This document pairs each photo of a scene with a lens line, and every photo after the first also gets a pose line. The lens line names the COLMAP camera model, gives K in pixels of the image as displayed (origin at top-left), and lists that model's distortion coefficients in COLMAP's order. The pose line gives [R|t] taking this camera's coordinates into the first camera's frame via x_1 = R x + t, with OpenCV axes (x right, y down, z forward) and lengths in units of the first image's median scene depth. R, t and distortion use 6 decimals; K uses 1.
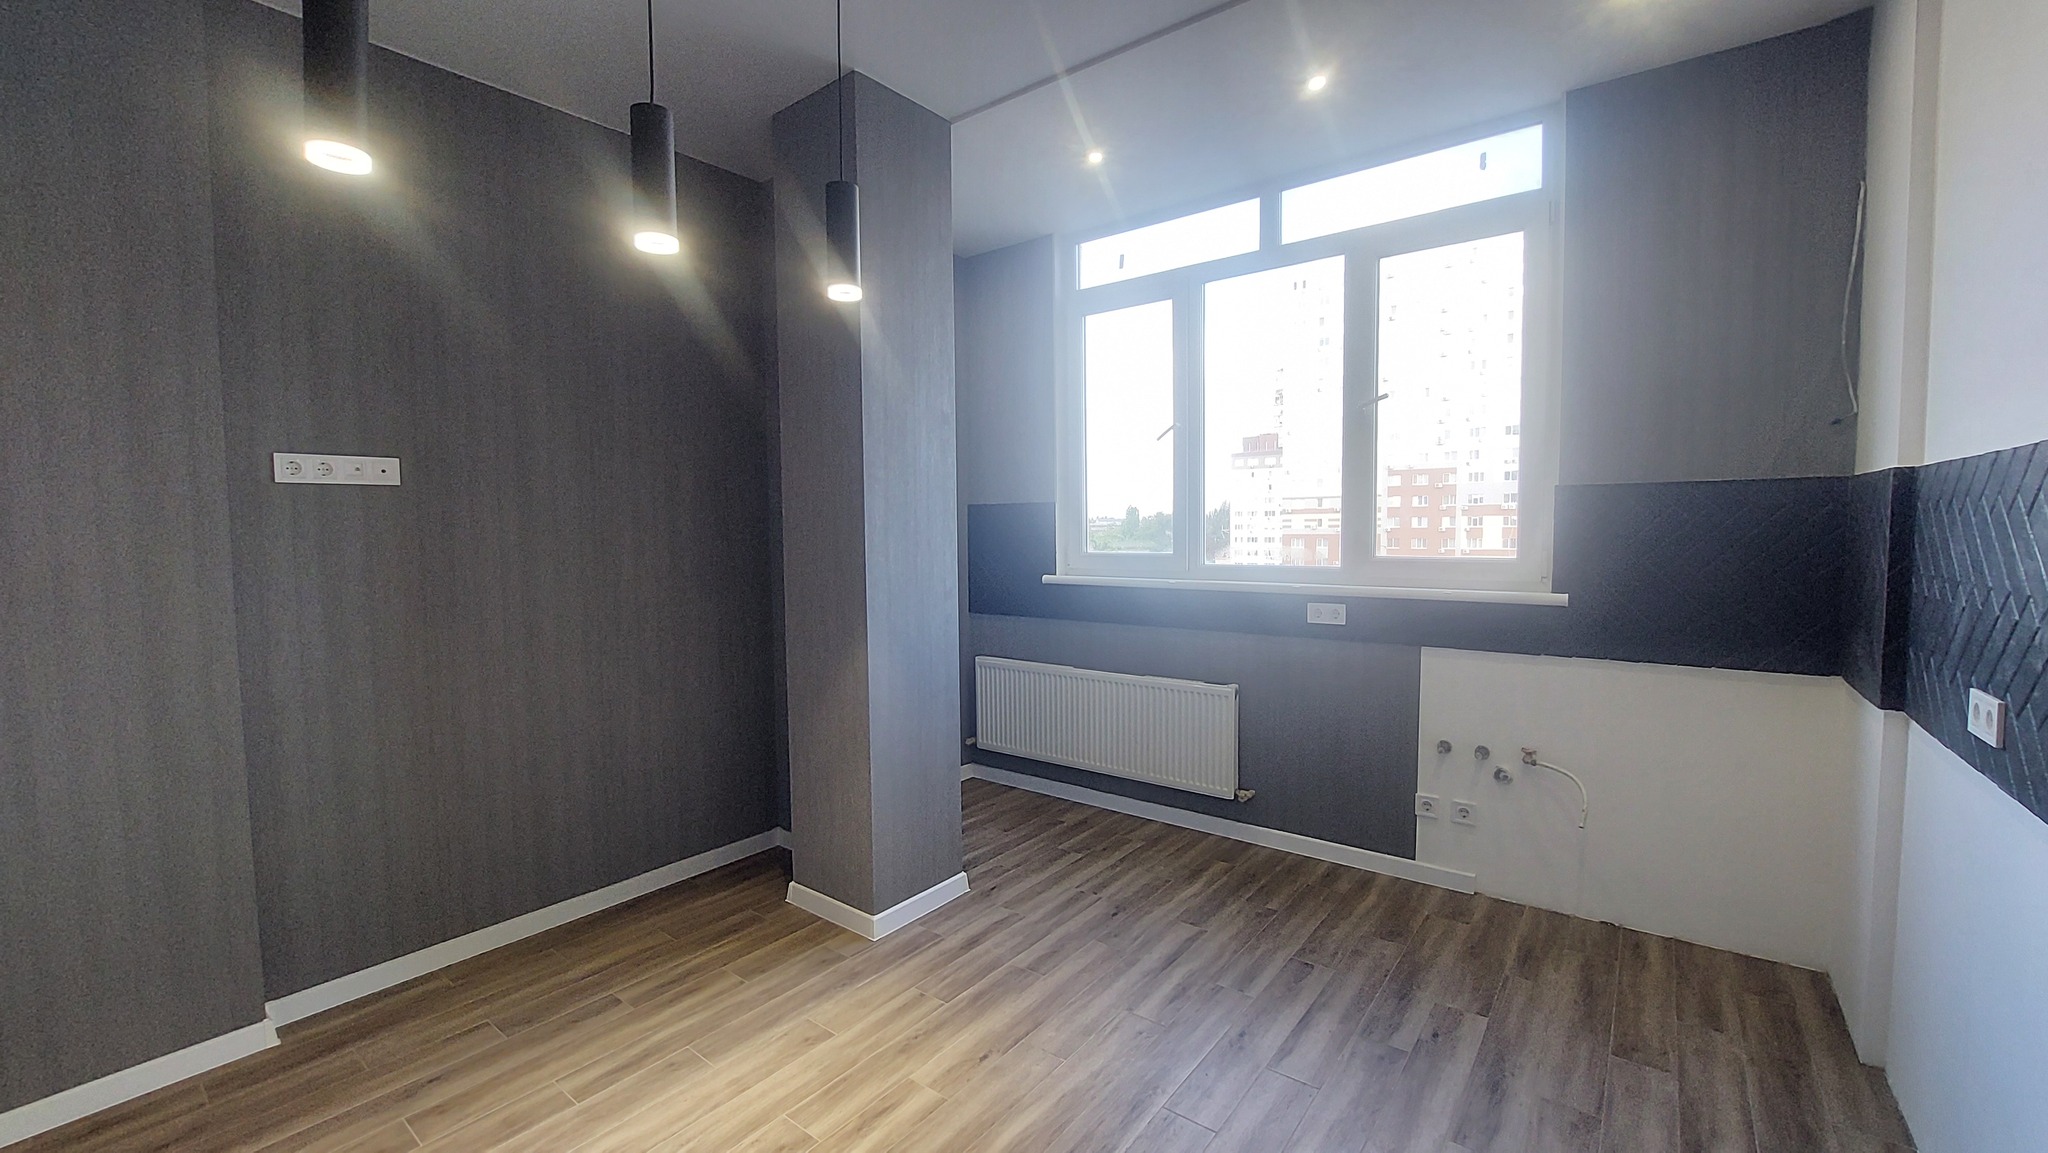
lens RADIAL K [[816.8, 0, 1032.6], [0, 816.8, 574.7], [0, 0, 1]] dist [-0.017536, -0.000375]
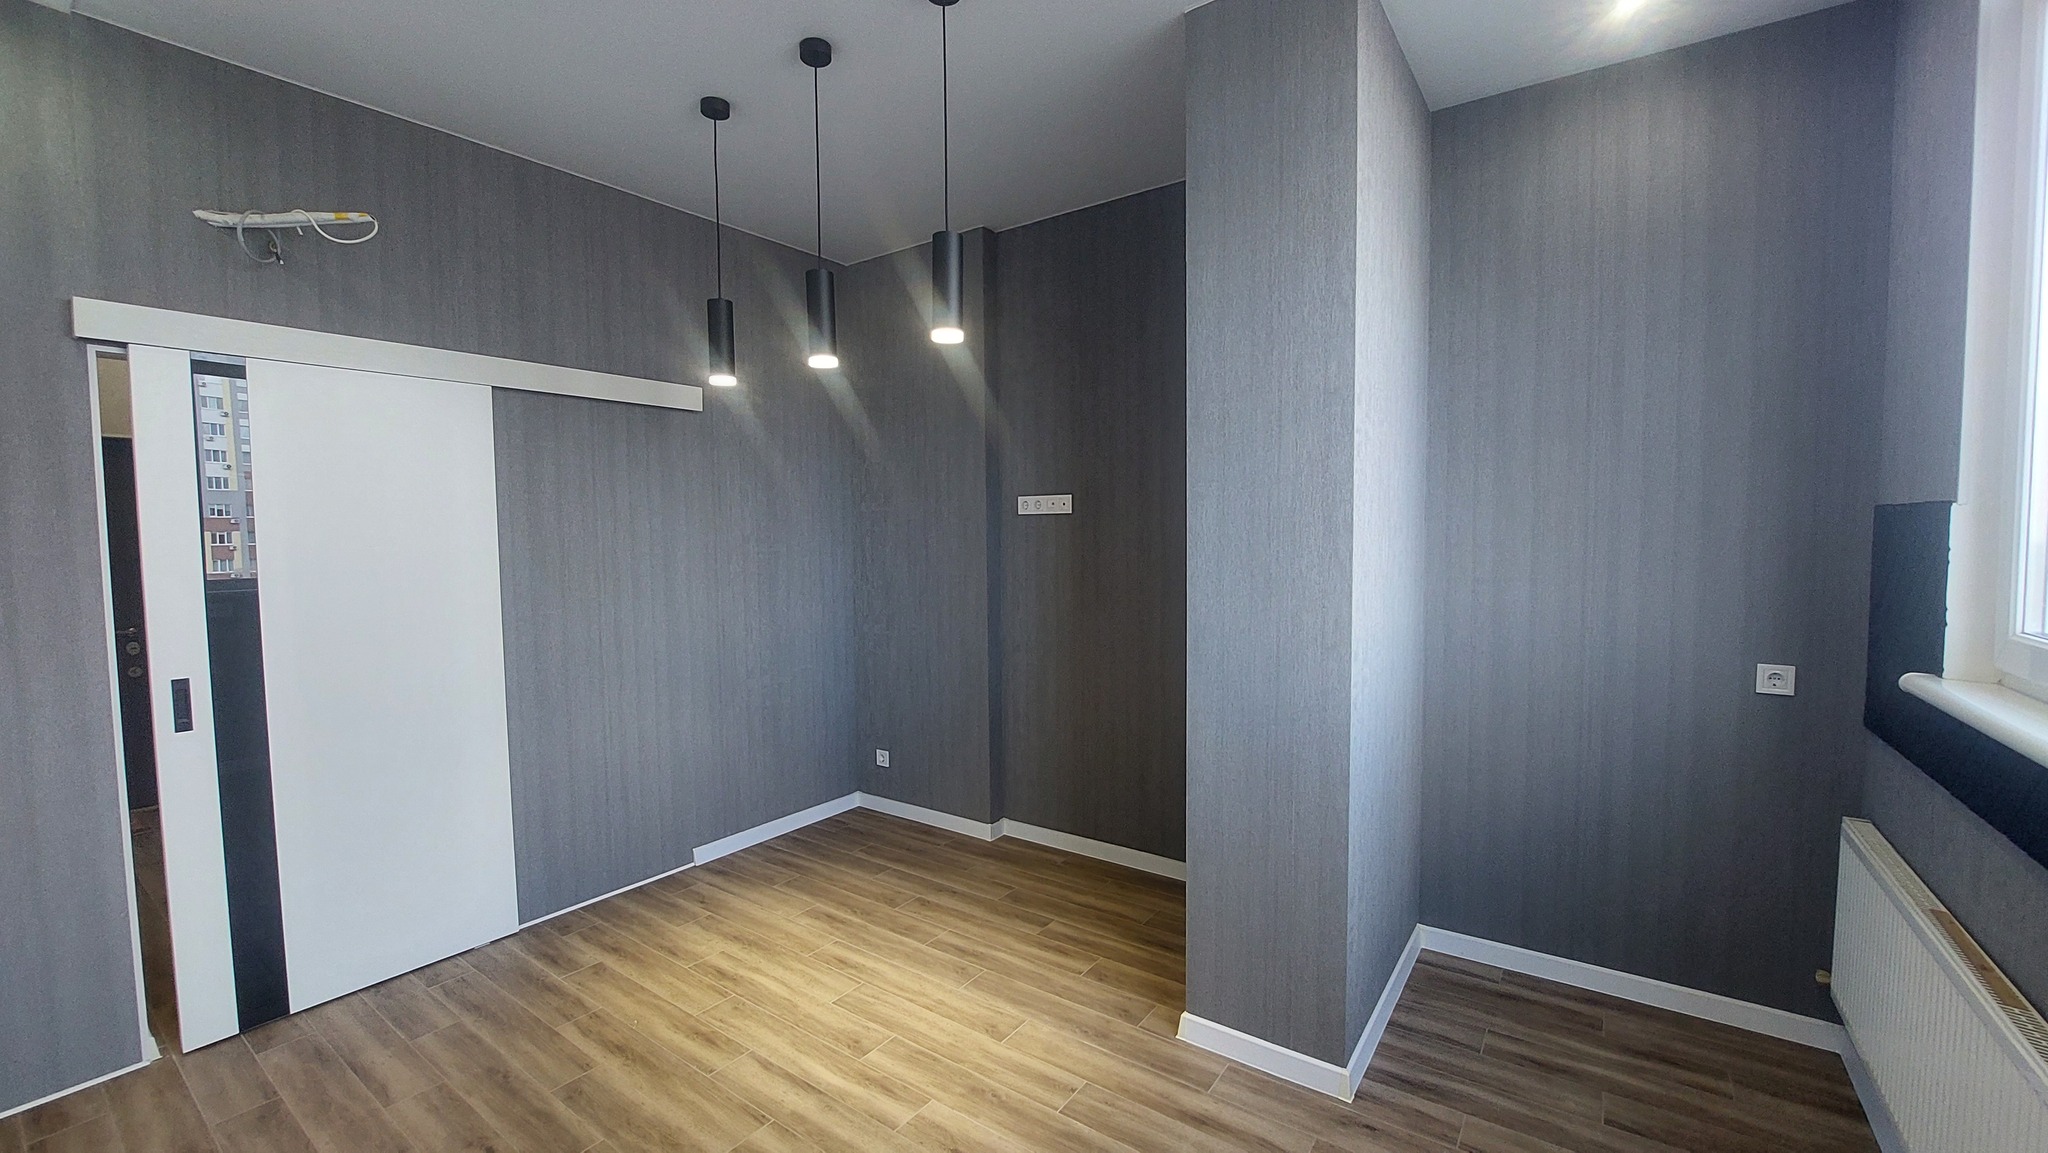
lens RADIAL K [[816.8, 0, 1032.6], [0, 816.8, 574.7], [0, 0, 1]] dist [-0.017536, -0.000375]
pose [[0.037231, 0.065654, -0.997148, 0.640047], [-0.049472, 0.996737, 0.063780, -0.084222], [0.998081, 0.046957, 0.040357, 0.818432]]
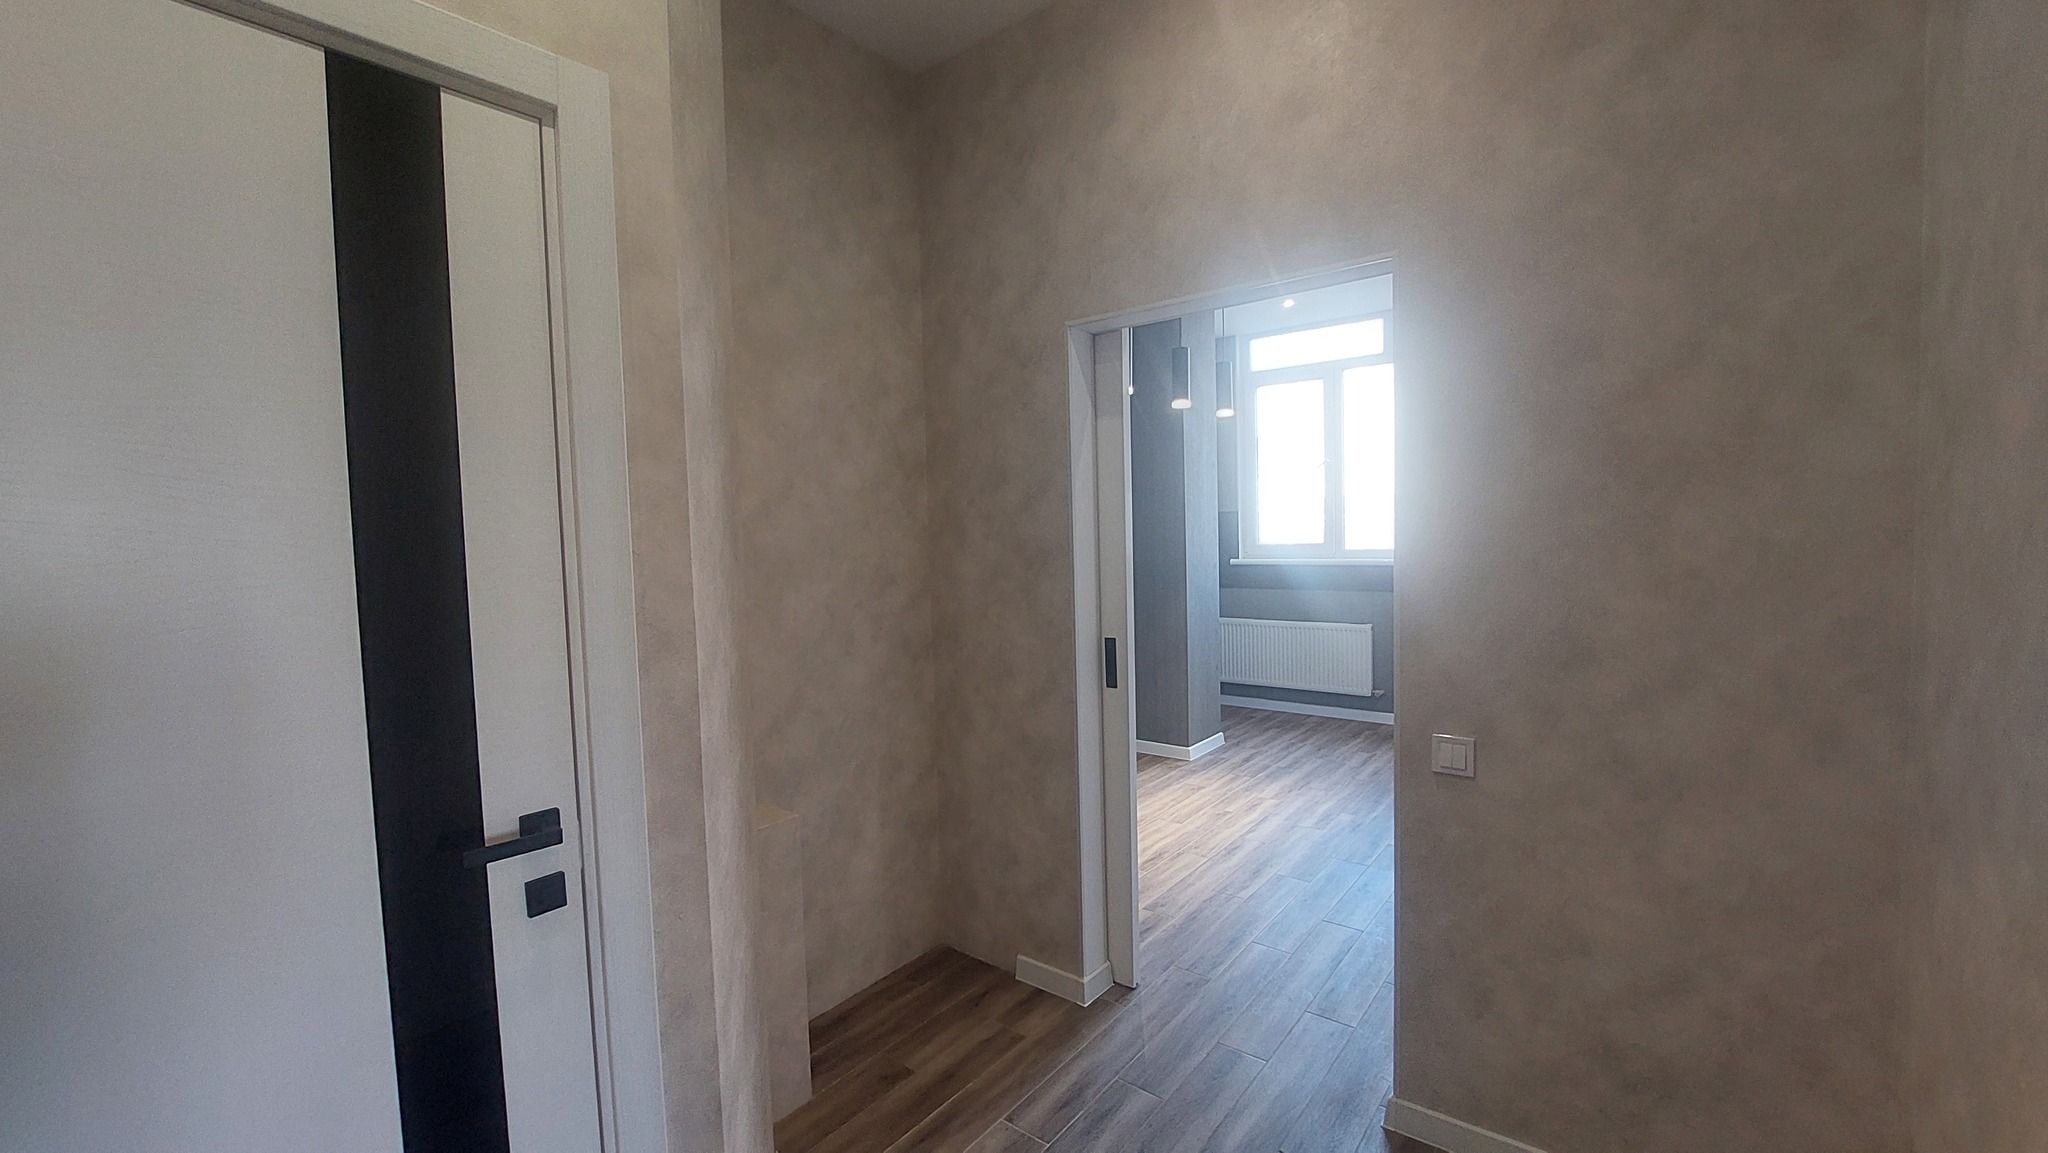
lens RADIAL K [[811.7, 0, 1034.6], [0, 811.7, 579.1], [0, 0, 1]] dist [-0.017786, -0.000269]
pose [[0.999862, -0.011482, -0.012030, -0.528394], [0.011501, 0.999933, 0.001496, 0.048948], [0.012012, -0.001634, 0.999927, -0.803448]]
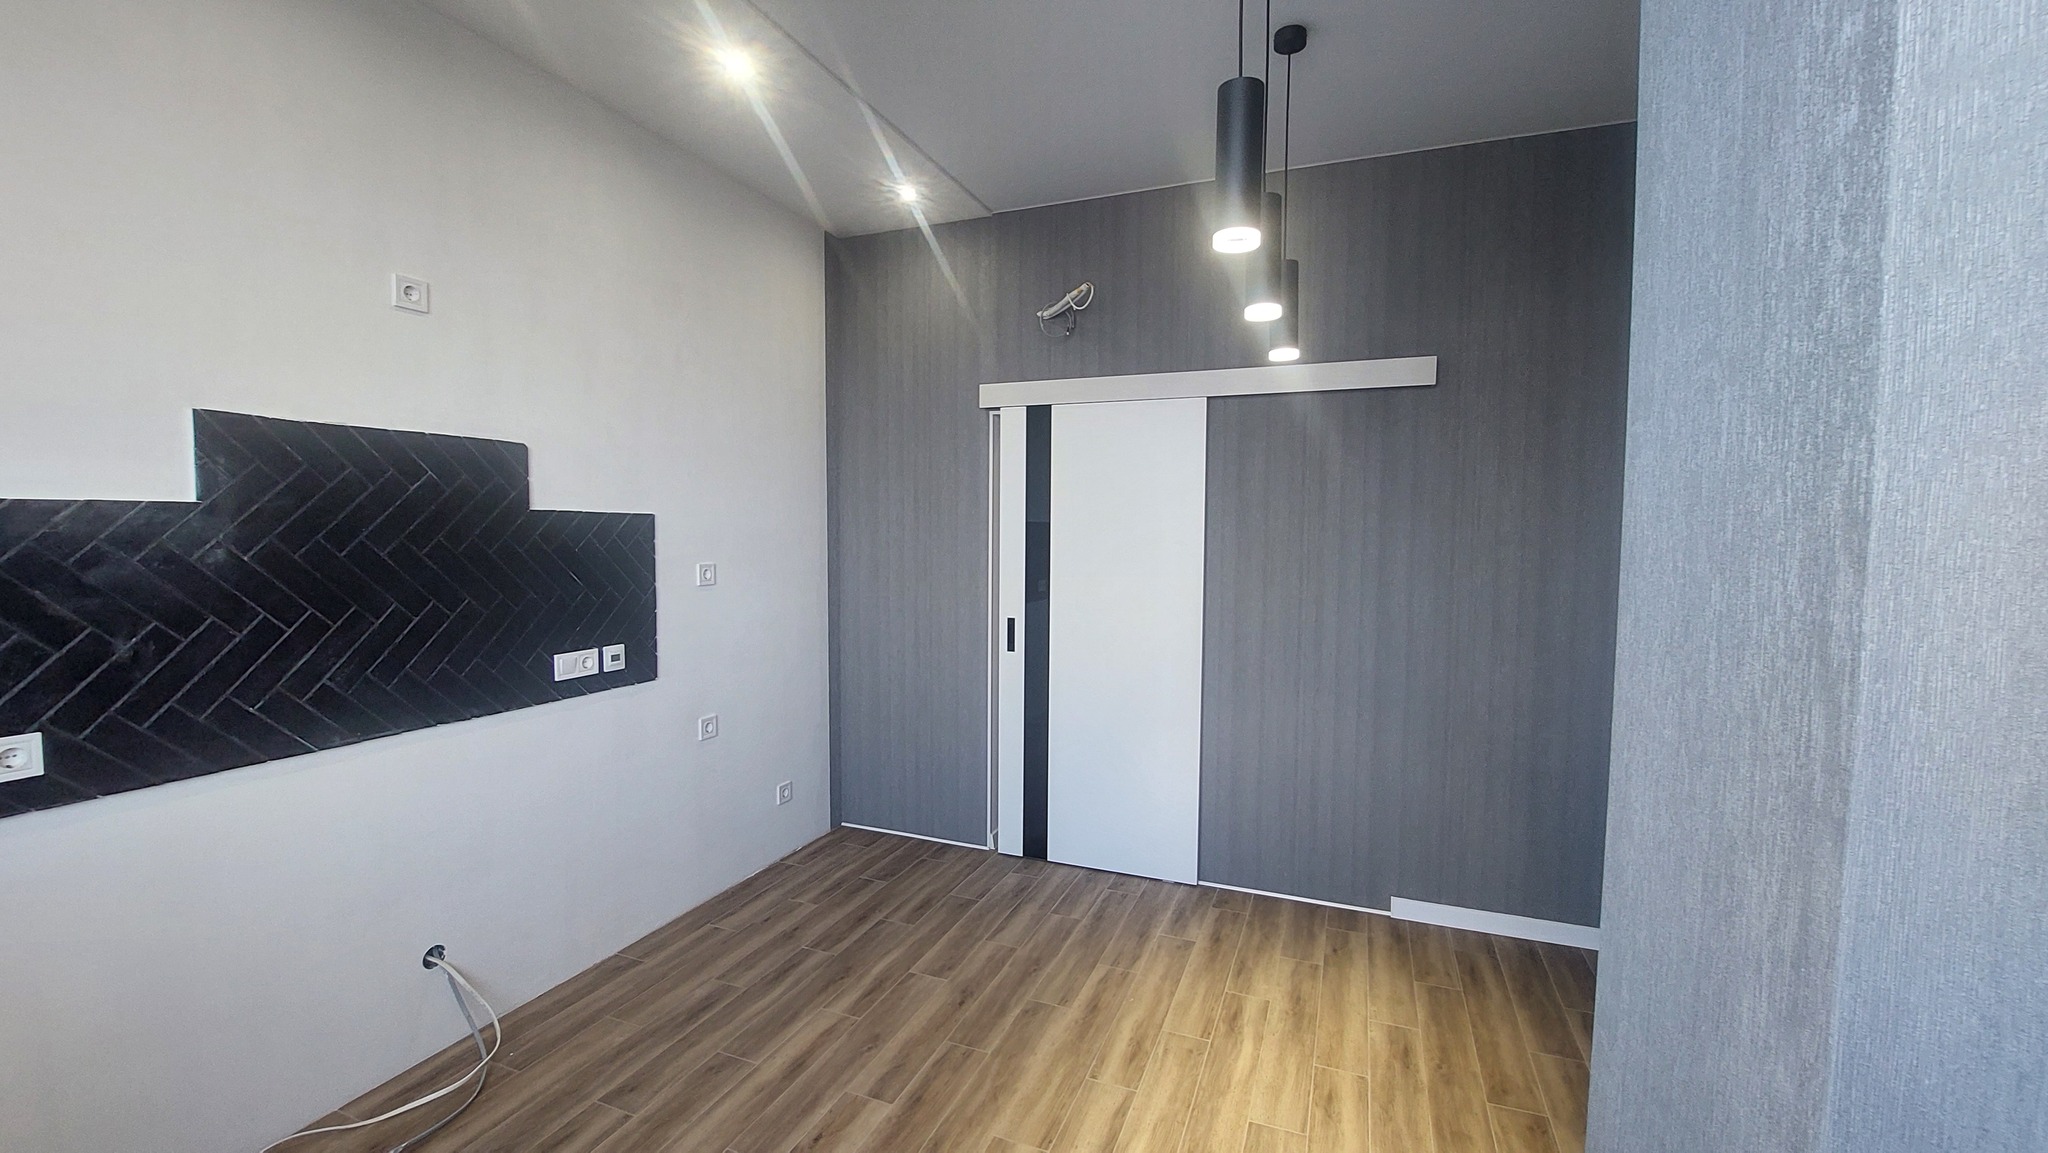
lens RADIAL K [[816.8, 0, 1032.6], [0, 816.8, 574.7], [0, 0, 1]] dist [-0.017536, -0.000375]
pose [[-0.961872, 0.019313, -0.272816, 0.104884], [-0.013323, 0.993011, 0.117270, -0.106545], [0.273174, 0.116434, -0.954892, 1.255512]]
